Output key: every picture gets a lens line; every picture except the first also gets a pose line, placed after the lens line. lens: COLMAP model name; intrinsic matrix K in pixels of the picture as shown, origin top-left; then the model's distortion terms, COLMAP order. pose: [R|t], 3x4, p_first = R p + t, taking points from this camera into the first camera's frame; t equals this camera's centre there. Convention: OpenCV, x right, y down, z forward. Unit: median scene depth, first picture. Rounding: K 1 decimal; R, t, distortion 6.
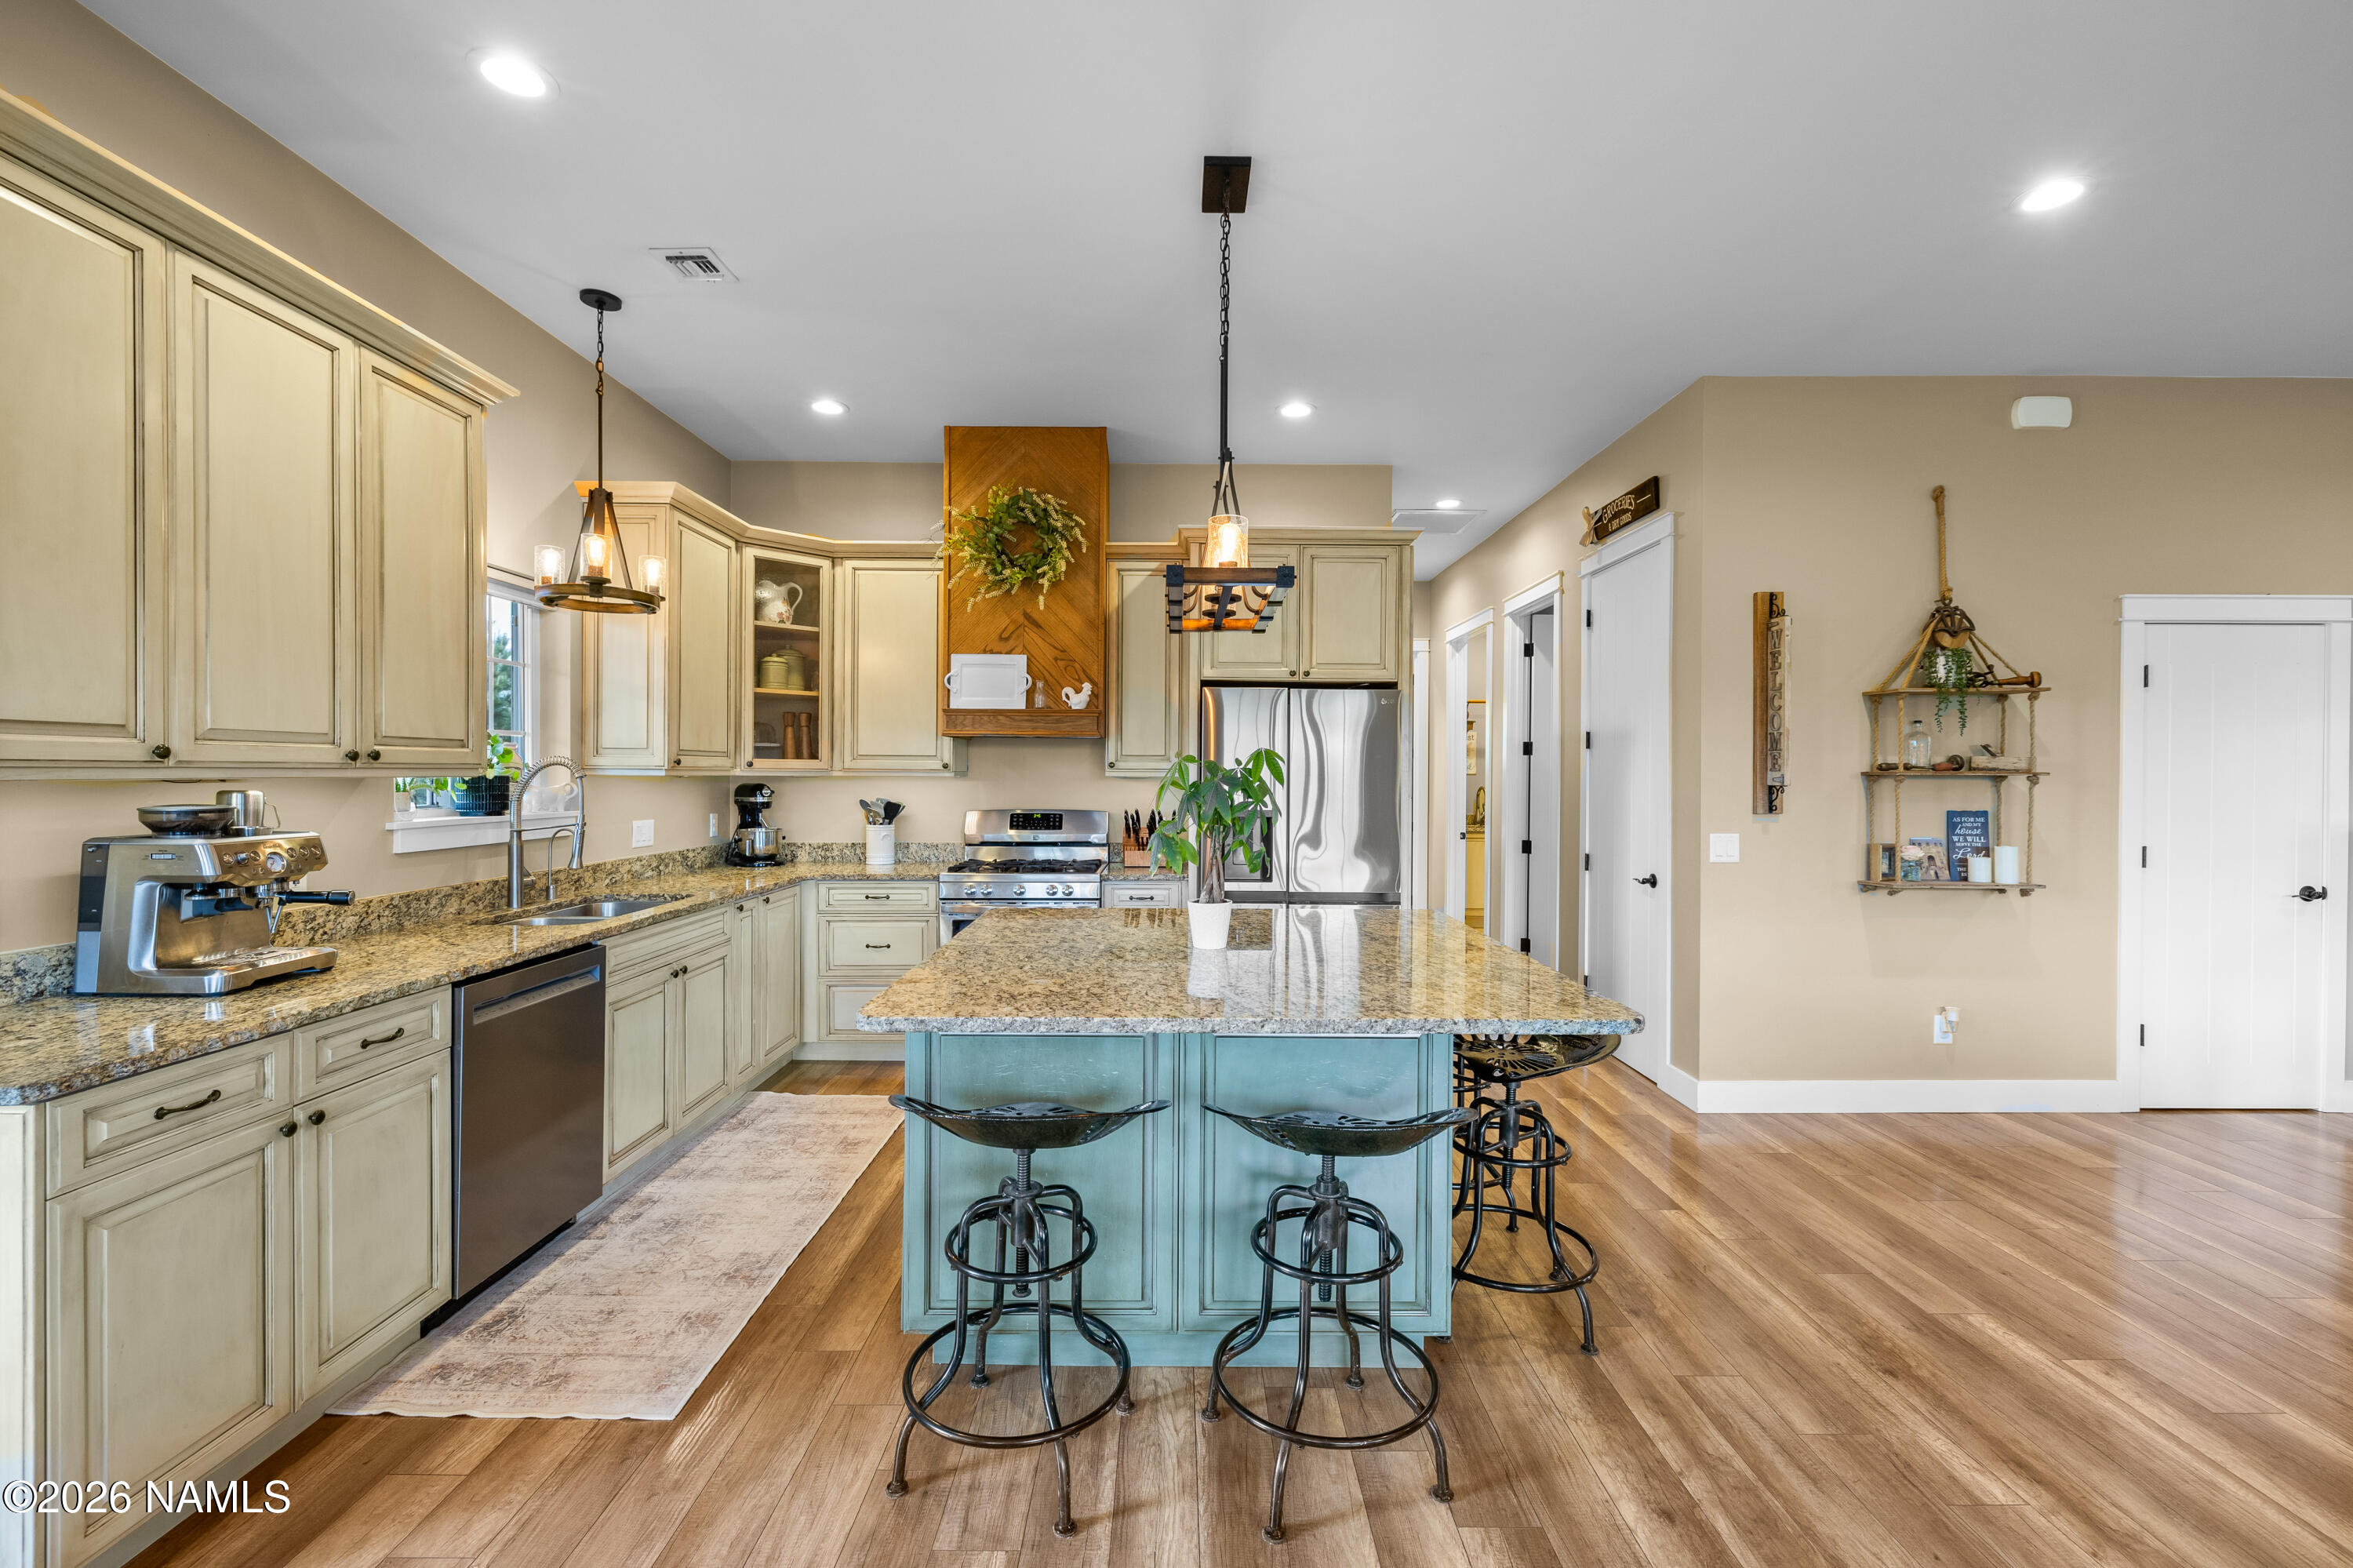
lens RADIAL K [[985.3, 0, 1187.4], [0, 985.3, 777.7], [0, 0, 1]] dist [-0.001247, 0.000924]
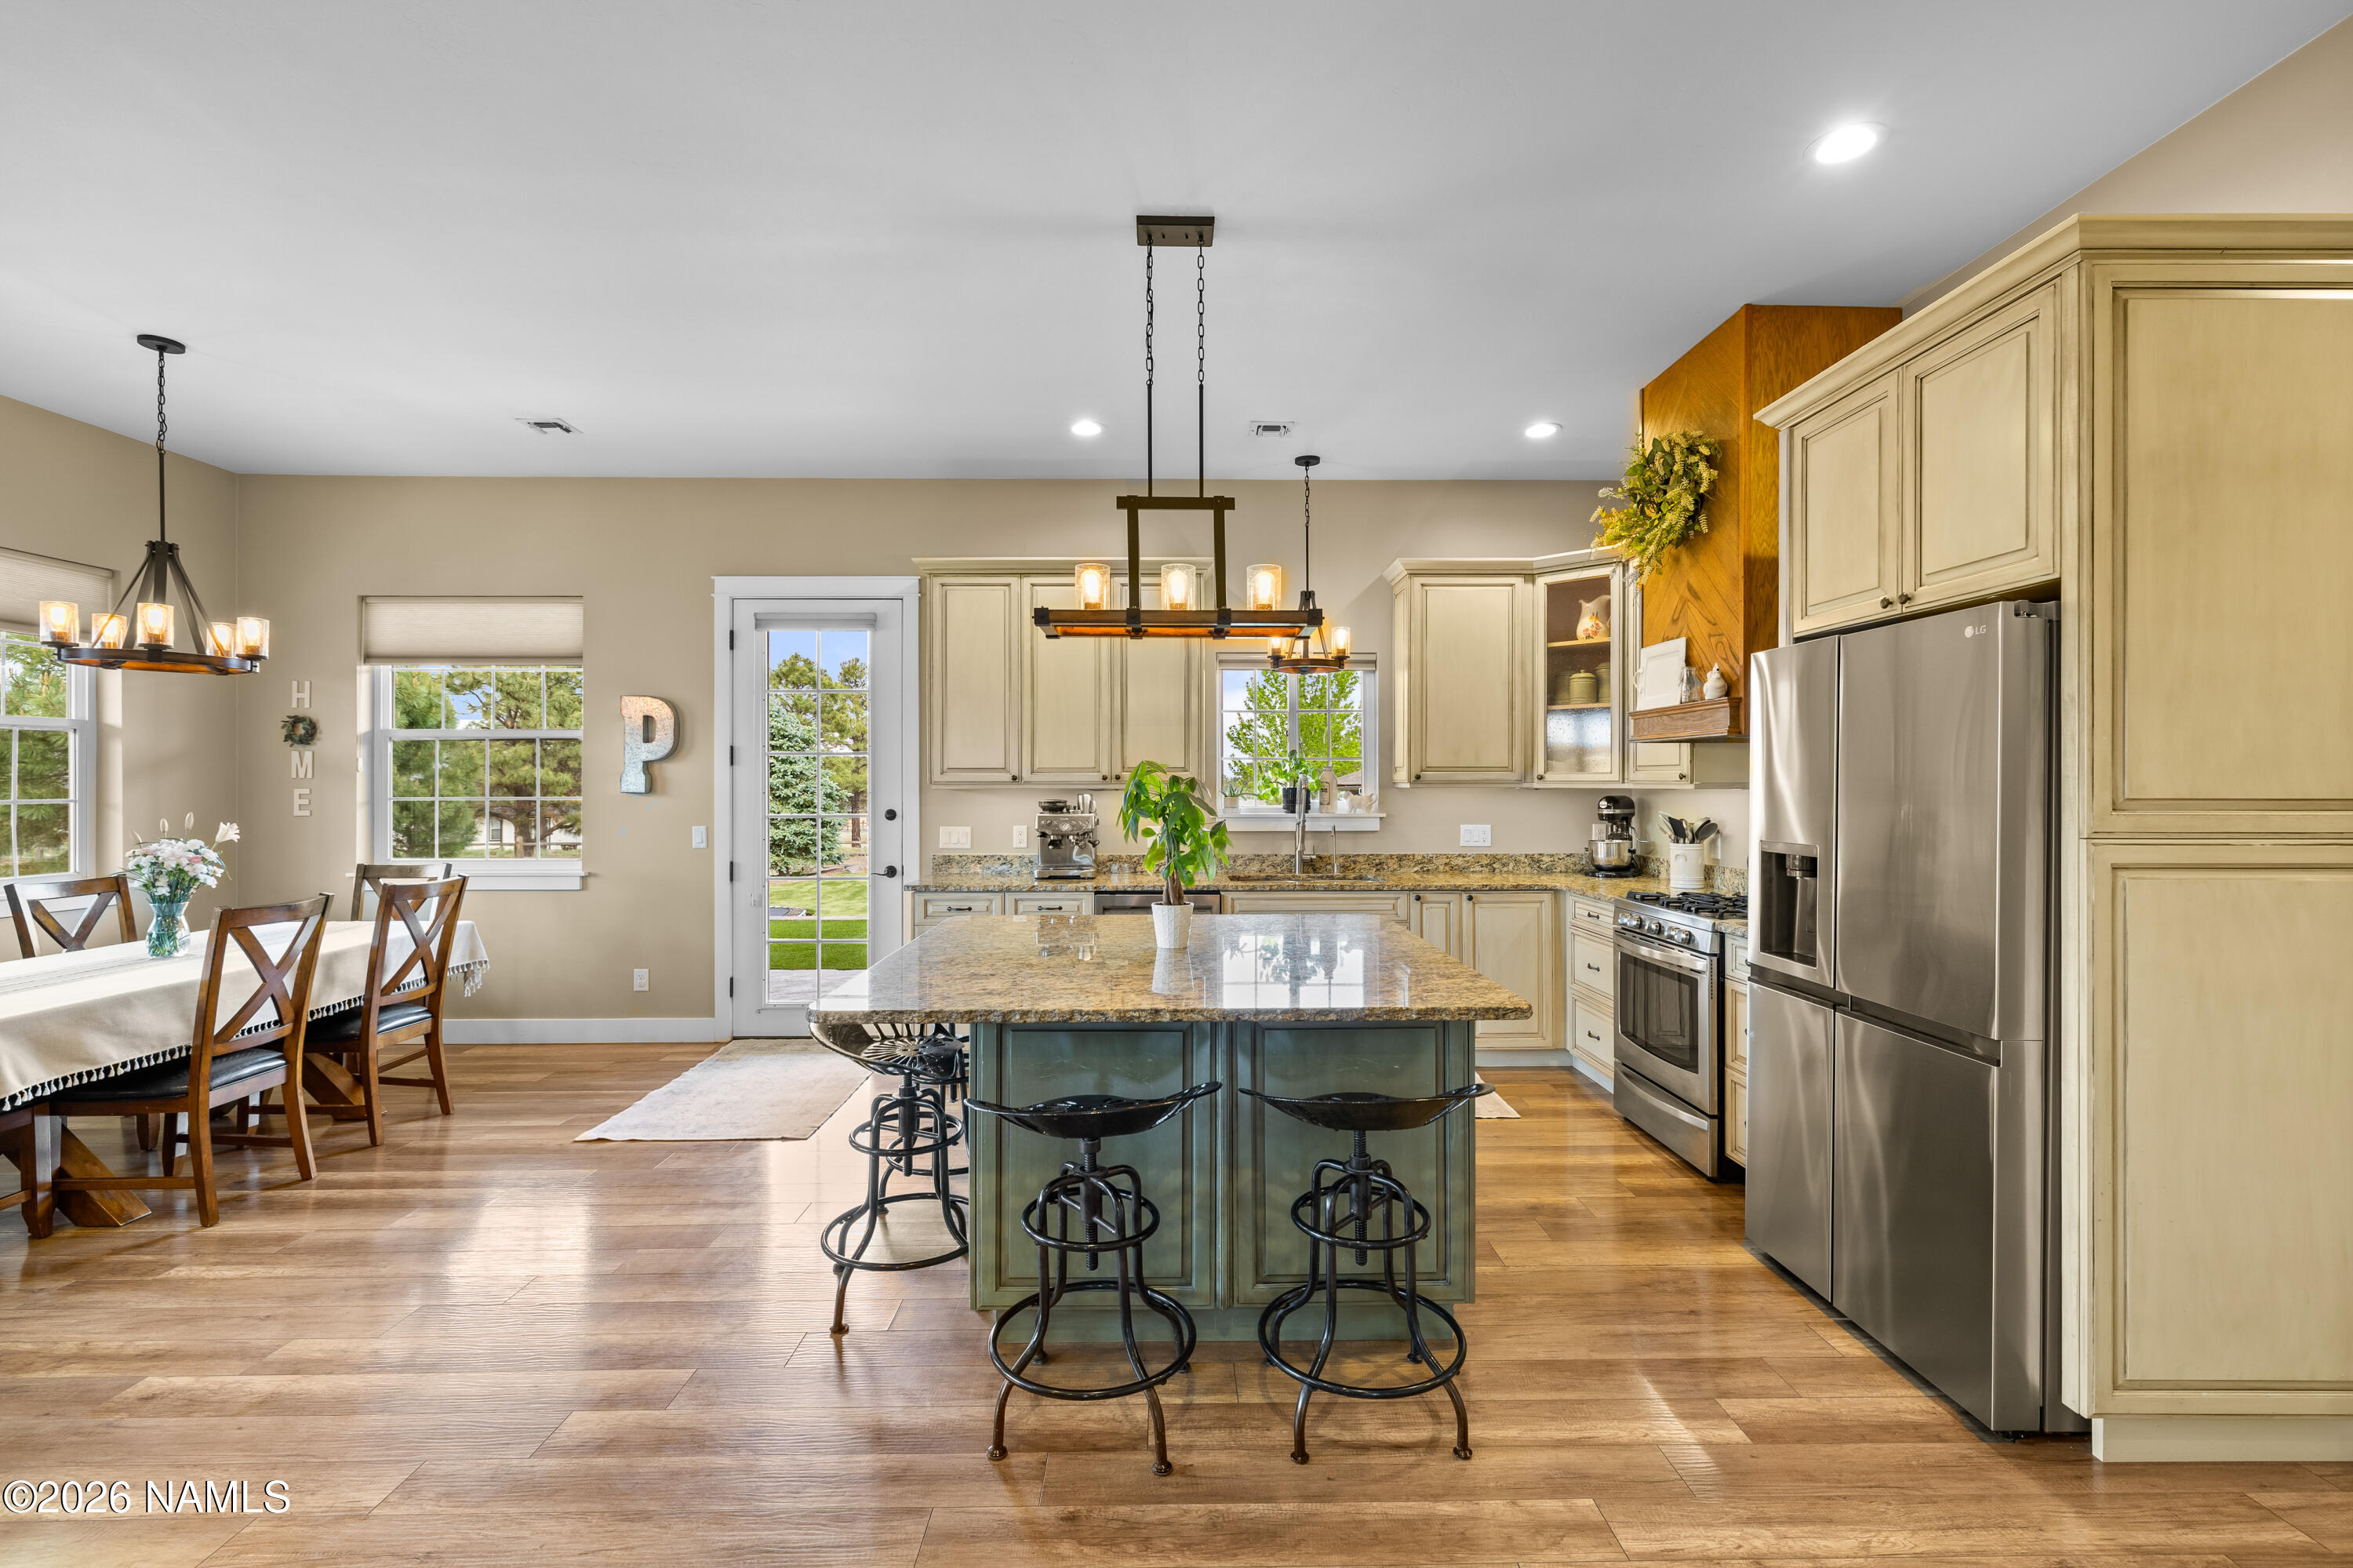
lens RADIAL K [[1021.5, 0, 1189.5], [0, 1021.5, 780.1], [0, 0, 1]] dist [0.003200, -0.000269]
pose [[0.007929, -0.007079, -0.999944, 0.755560], [-0.003964, 0.999967, -0.007110, -0.001625], [0.999961, 0.004020, 0.007900, 0.677396]]
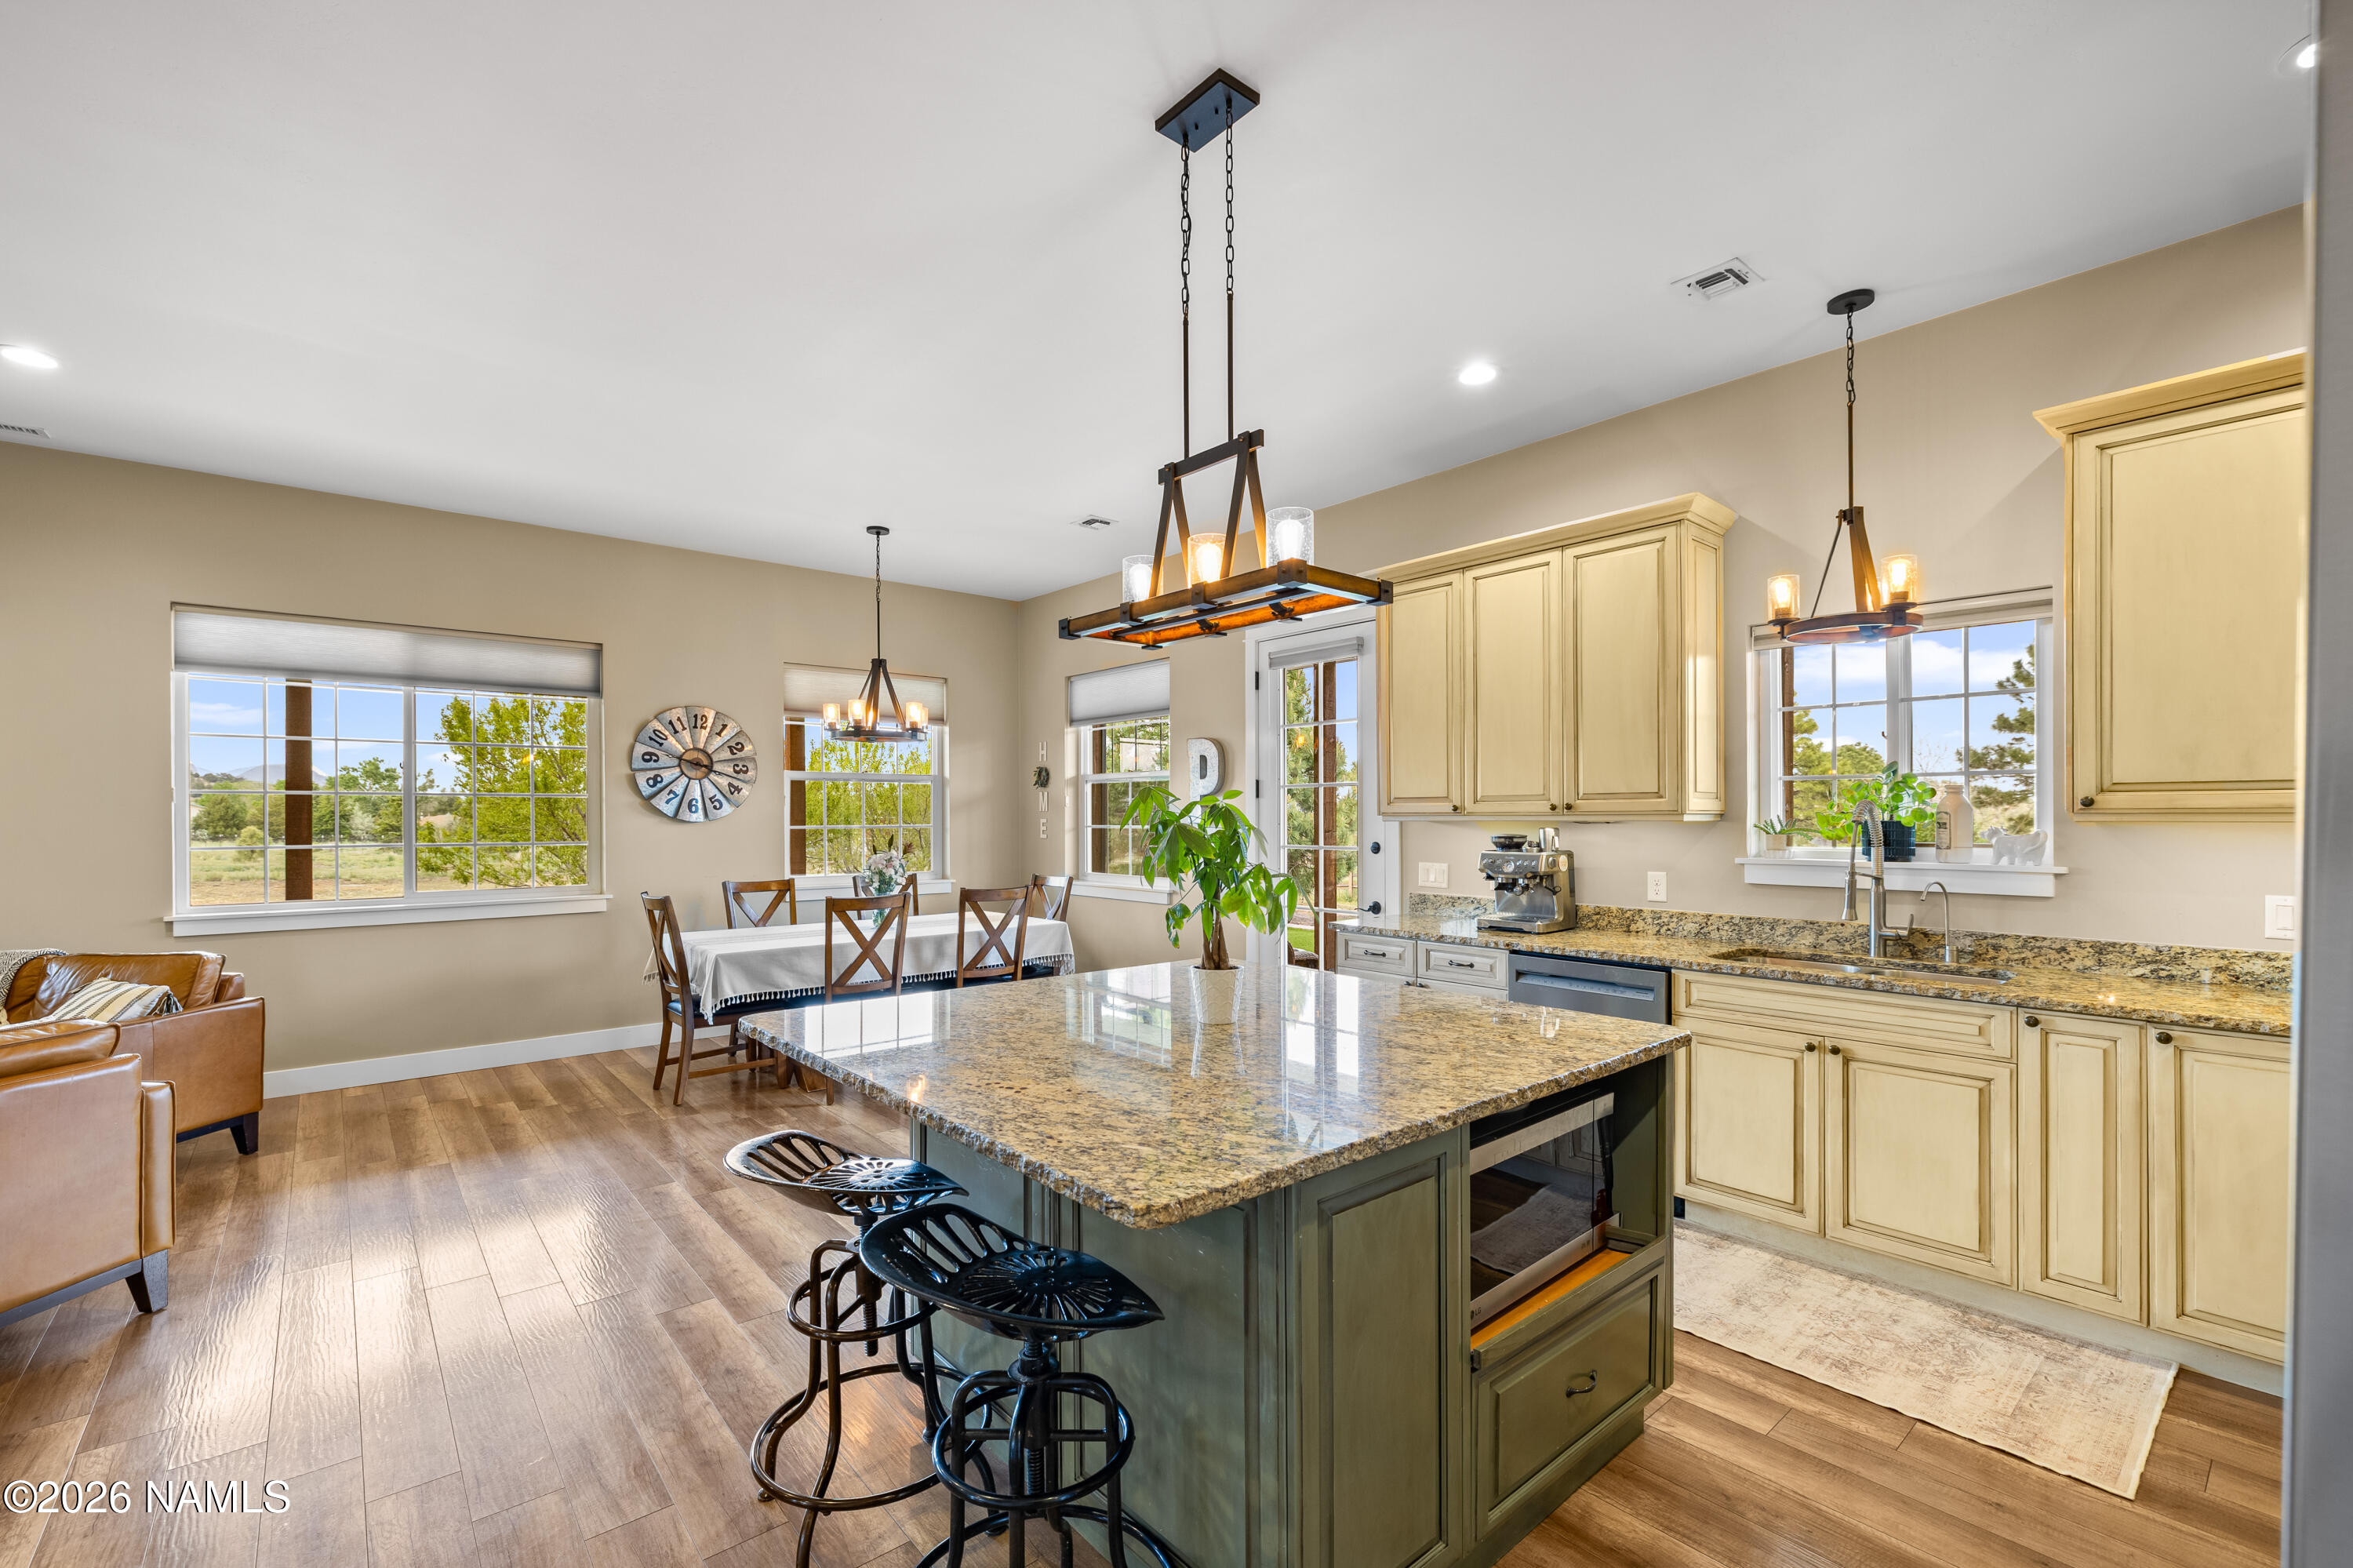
lens RADIAL K [[1021.5, 0, 1181.6], [0, 1021.5, 810.3], [0, 0, 1]] dist [0.003200, -0.000269]
pose [[-0.774611, -0.005691, -0.632412, 0.404452], [-0.004342, 0.999984, -0.003681, -0.004770], [0.632422, -0.000105, -0.774624, 1.118047]]
